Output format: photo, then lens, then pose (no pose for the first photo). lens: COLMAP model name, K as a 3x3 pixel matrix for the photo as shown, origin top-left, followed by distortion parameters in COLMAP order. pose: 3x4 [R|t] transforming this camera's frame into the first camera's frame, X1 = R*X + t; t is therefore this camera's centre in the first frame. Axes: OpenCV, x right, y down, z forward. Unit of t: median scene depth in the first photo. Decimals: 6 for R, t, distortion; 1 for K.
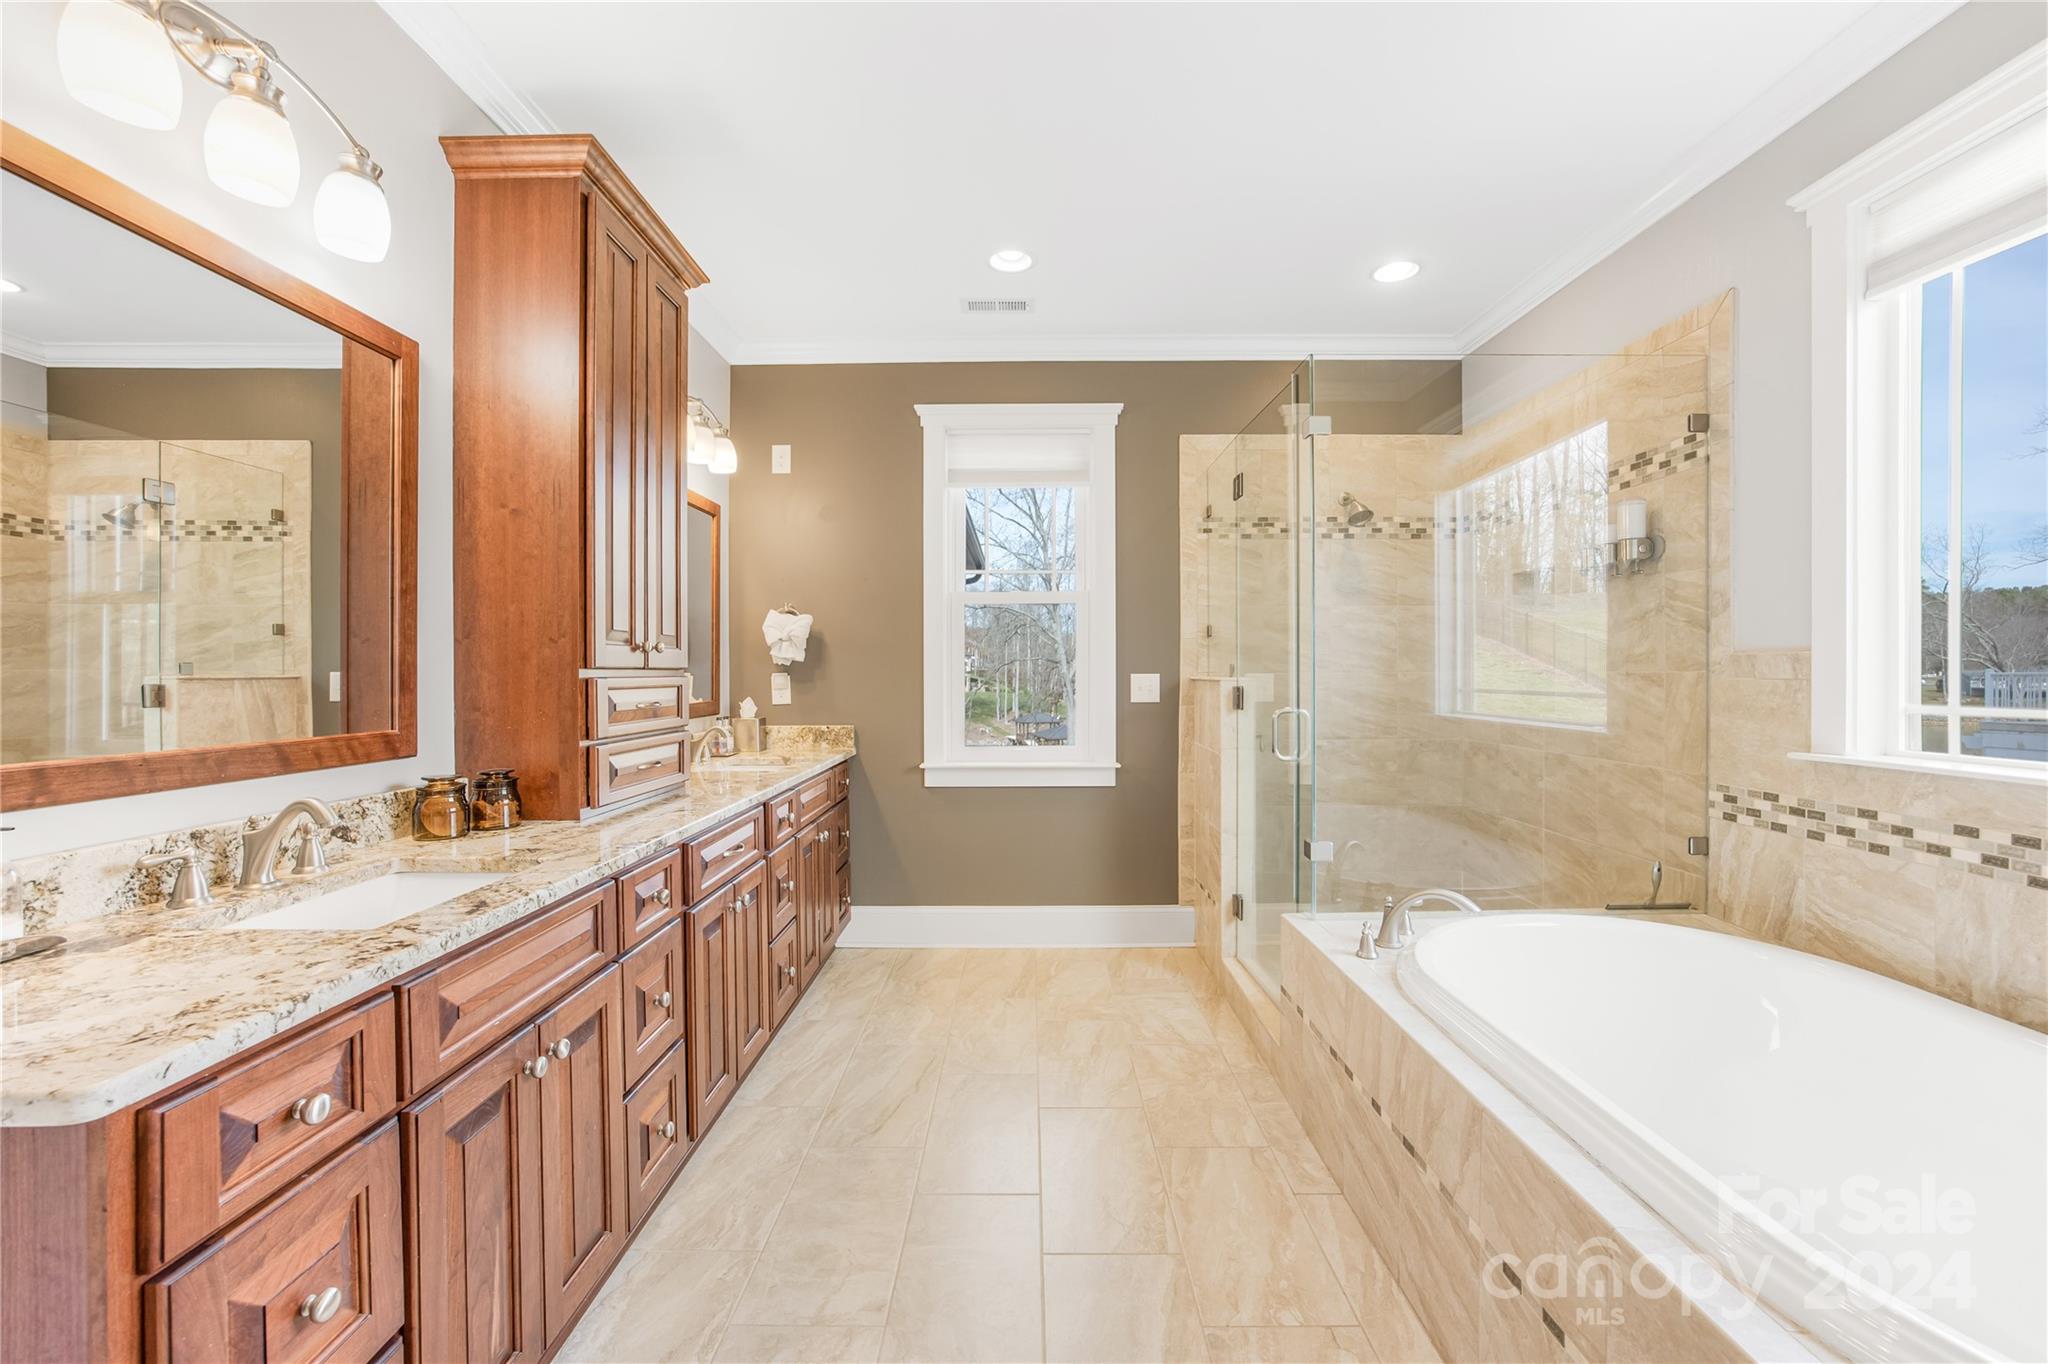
lens RADIAL K [[869.7, 0, 1016.2], [0, 869.7, 678.6], [0, 0, 1]] dist [-0.017290, 0.006067]
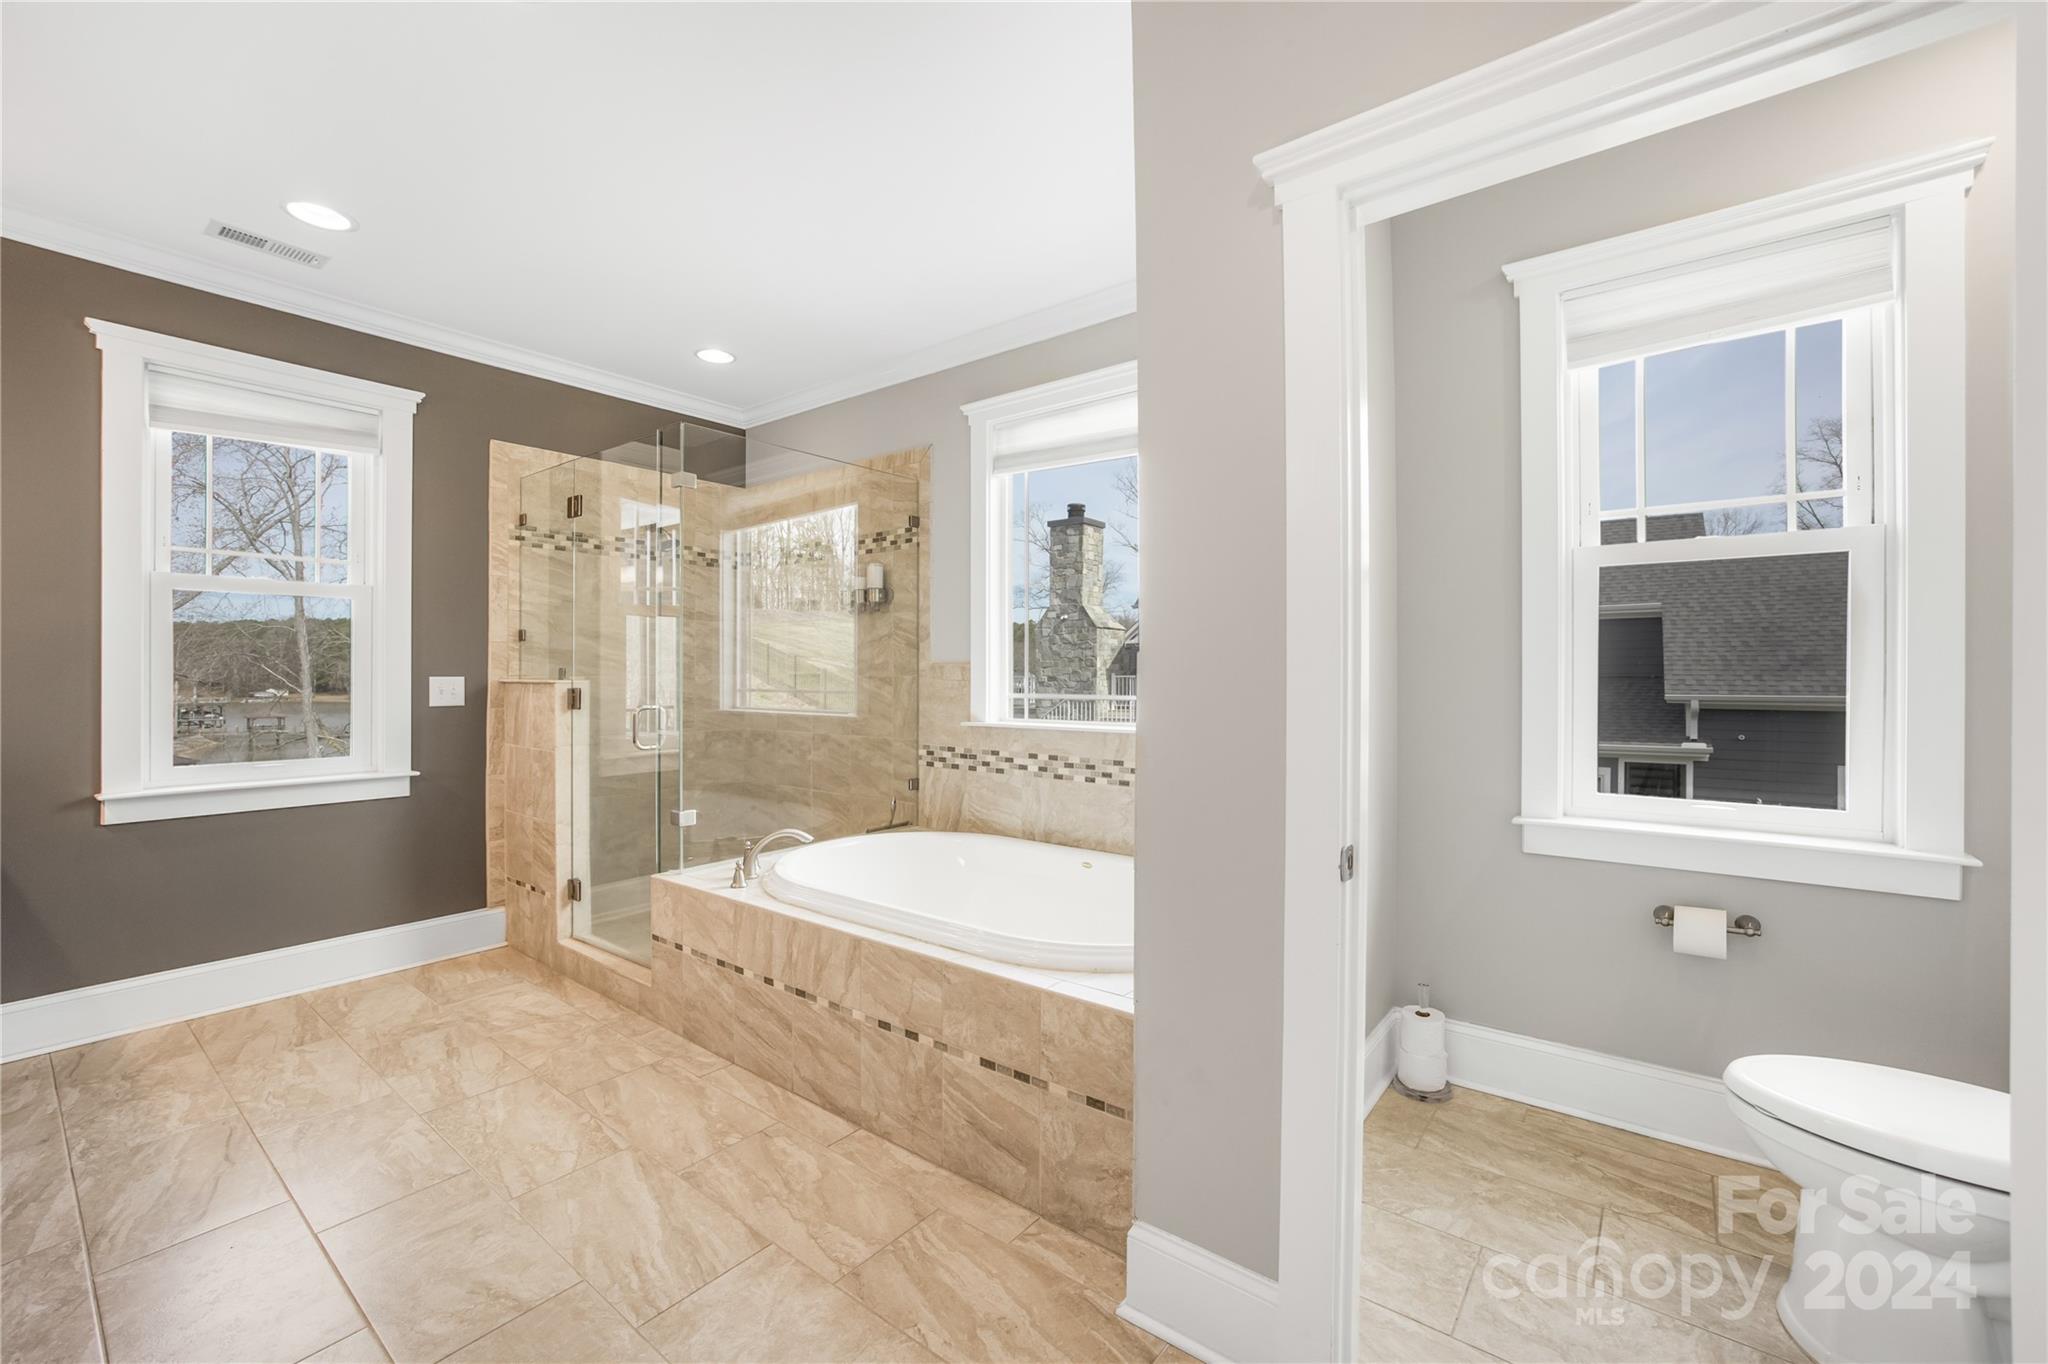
lens RADIAL K [[869.7, 0, 1020.0], [0, 869.7, 677.4], [0, 0, 1]] dist [-0.017290, 0.006067]
pose [[0.626924, 0.001631, 0.779079, -0.271013], [0.003639, 0.999981, -0.005022, 0.003305], [-0.779072, 0.005983, 0.626906, -0.134727]]
